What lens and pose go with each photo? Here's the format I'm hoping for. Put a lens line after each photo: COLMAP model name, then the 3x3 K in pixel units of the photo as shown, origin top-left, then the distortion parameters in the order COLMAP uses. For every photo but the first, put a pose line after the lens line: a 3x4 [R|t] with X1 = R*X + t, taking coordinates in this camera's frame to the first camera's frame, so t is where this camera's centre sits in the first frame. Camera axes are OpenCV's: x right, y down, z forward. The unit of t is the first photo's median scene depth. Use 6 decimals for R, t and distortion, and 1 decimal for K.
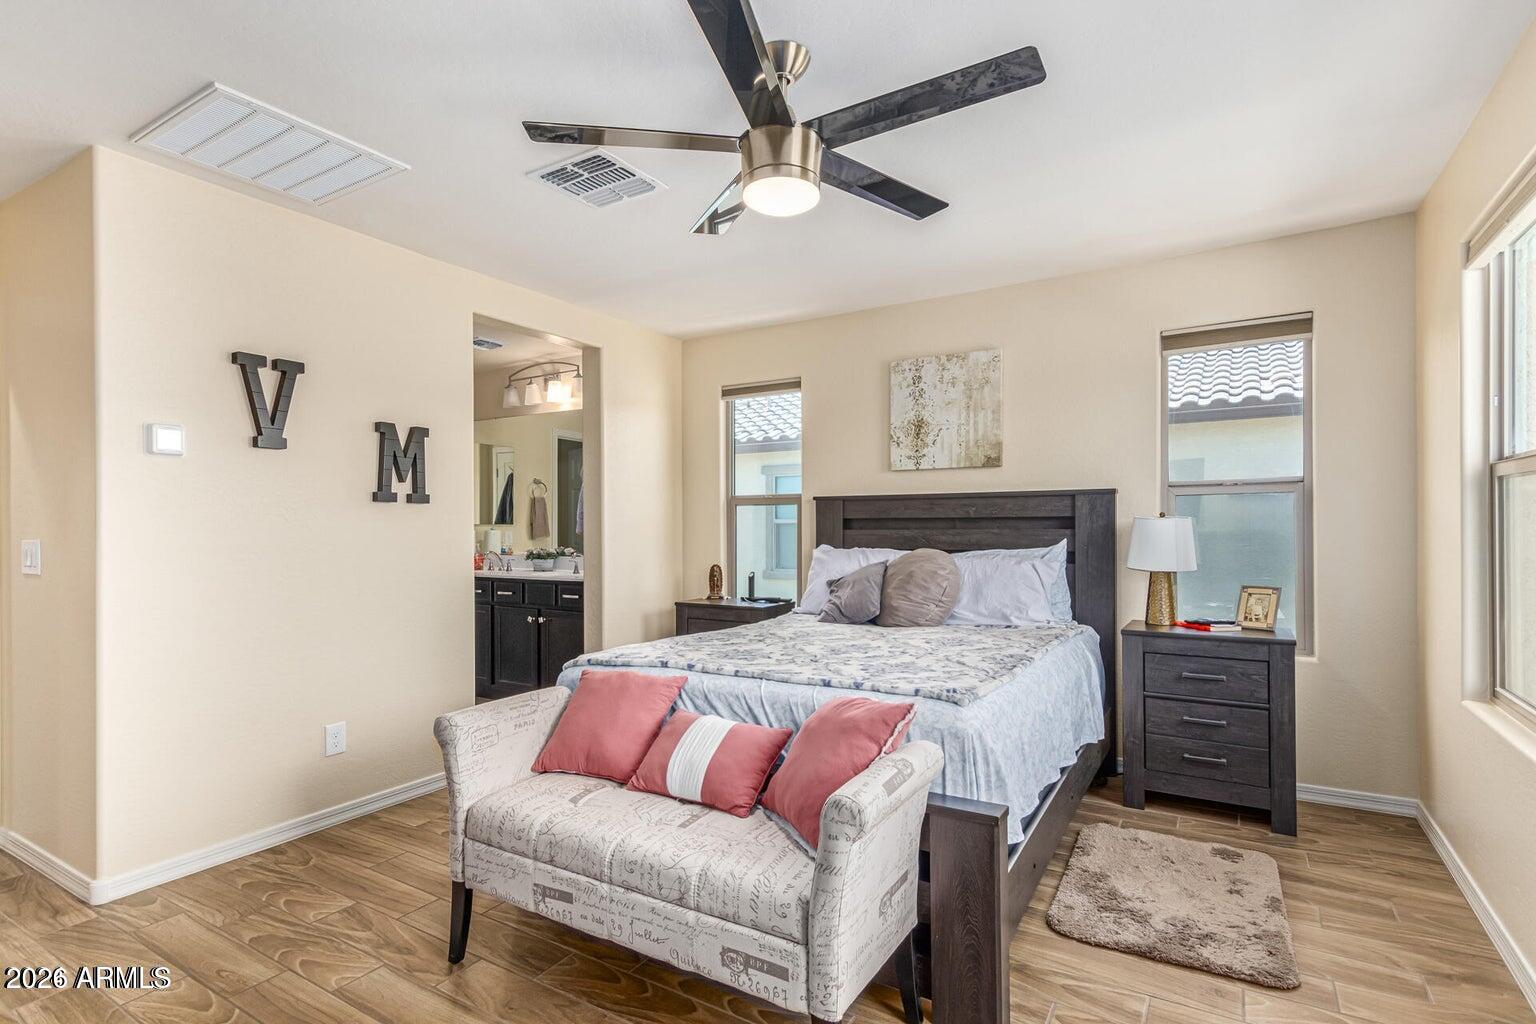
lens RADIAL K [[714.9, 0, 768.4], [0, 714.9, 523.9], [0, 0, 1]] dist [0.001165, 0.000301]
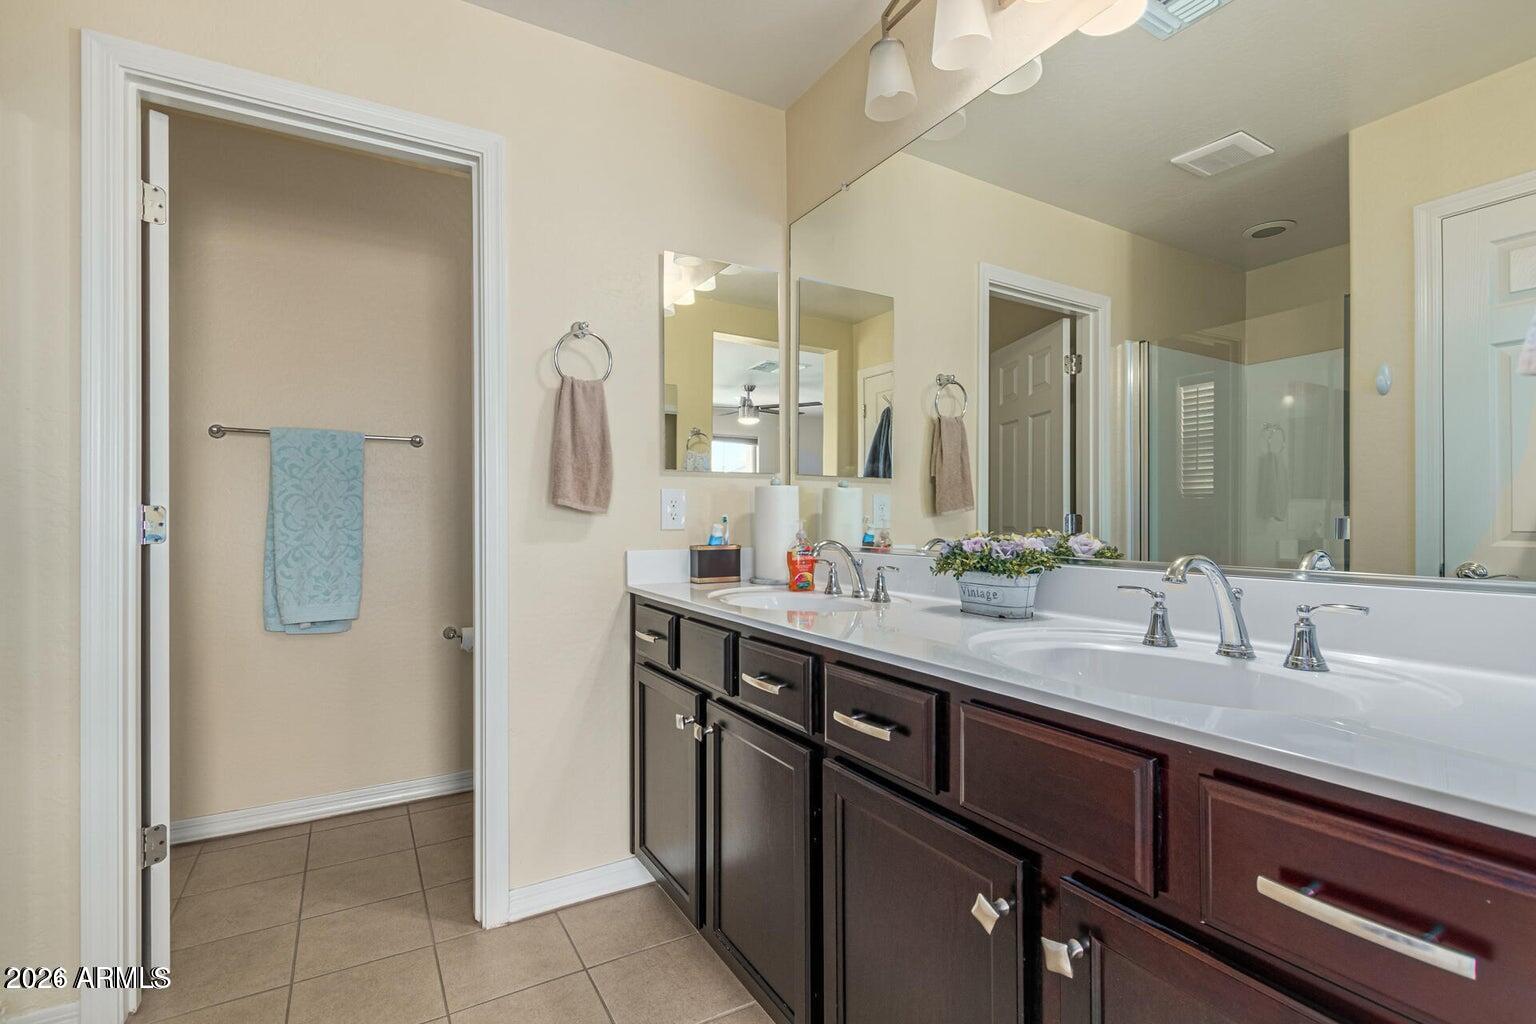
lens RADIAL K [[714.9, 0, 767.6], [0, 714.9, 512.8], [0, 0, 1]] dist [0.001165, 0.000301]
pose [[0.871860, -0.002441, -0.489750, -0.285177], [0.000429, 0.999991, -0.004220, 0.030023], [0.489756, 0.003470, 0.871853, 0.792772]]
